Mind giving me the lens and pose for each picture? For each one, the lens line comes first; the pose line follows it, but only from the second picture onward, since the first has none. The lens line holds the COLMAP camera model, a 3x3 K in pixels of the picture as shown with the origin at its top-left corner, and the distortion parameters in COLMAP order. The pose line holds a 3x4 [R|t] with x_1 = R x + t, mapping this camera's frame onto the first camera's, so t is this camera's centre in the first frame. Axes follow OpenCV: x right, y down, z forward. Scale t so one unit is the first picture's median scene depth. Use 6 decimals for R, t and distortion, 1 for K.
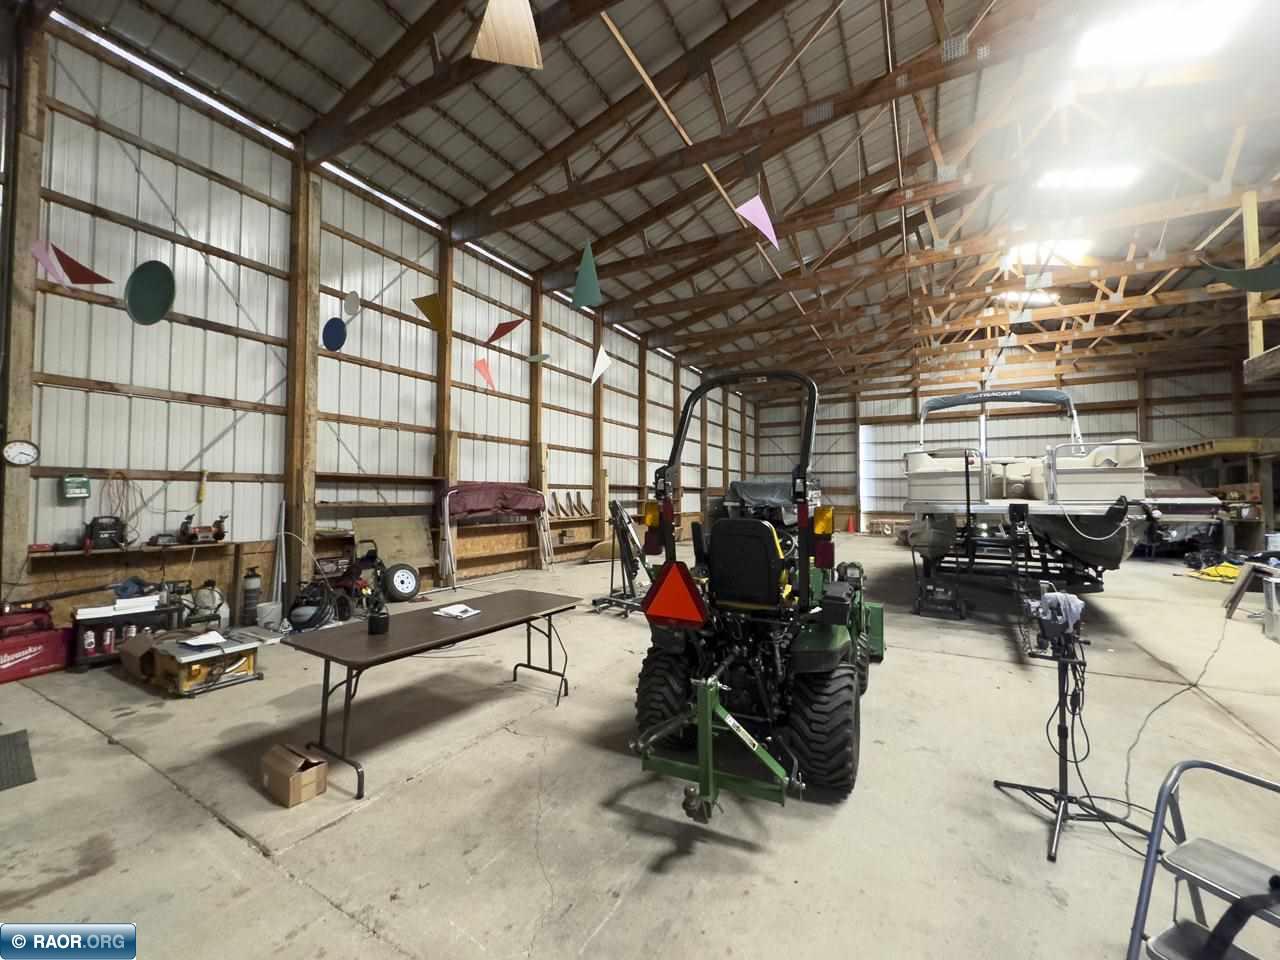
lens RADIAL K [[512.1, 0, 641.2], [0, 512.1, 478.5], [0, 0, 1]] dist [-0.001944, 0.000487]
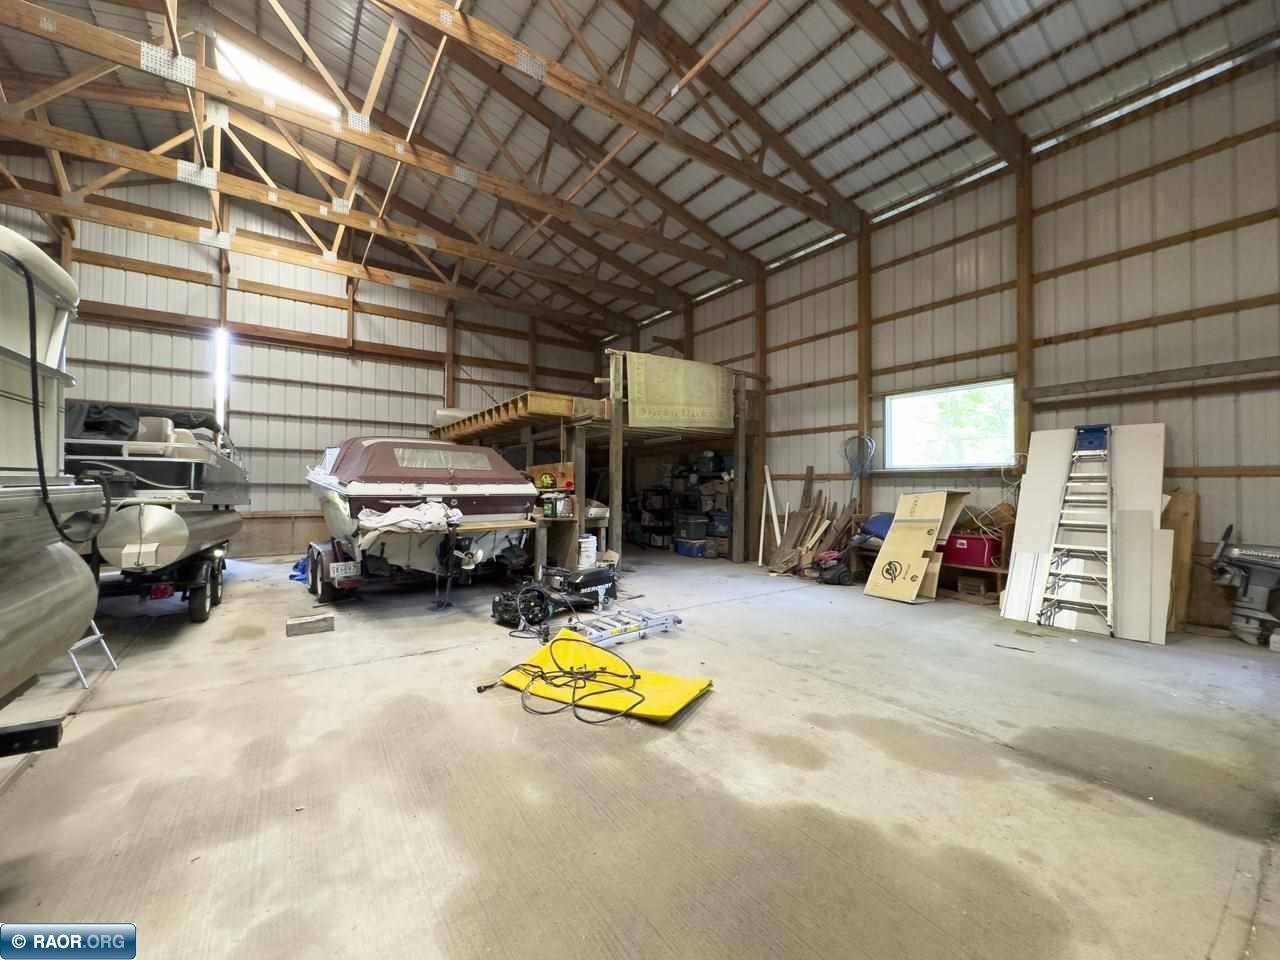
lens RADIAL K [[512.1, 0, 641.2], [0, 512.1, 478.5], [0, 0, 1]] dist [-0.001944, 0.000487]
pose [[0.434507, 0.013427, 0.900569, 0.632375], [-0.033513, 0.999437, 0.001268, 0.025922], [-0.900045, -0.030732, 0.434712, 0.615689]]
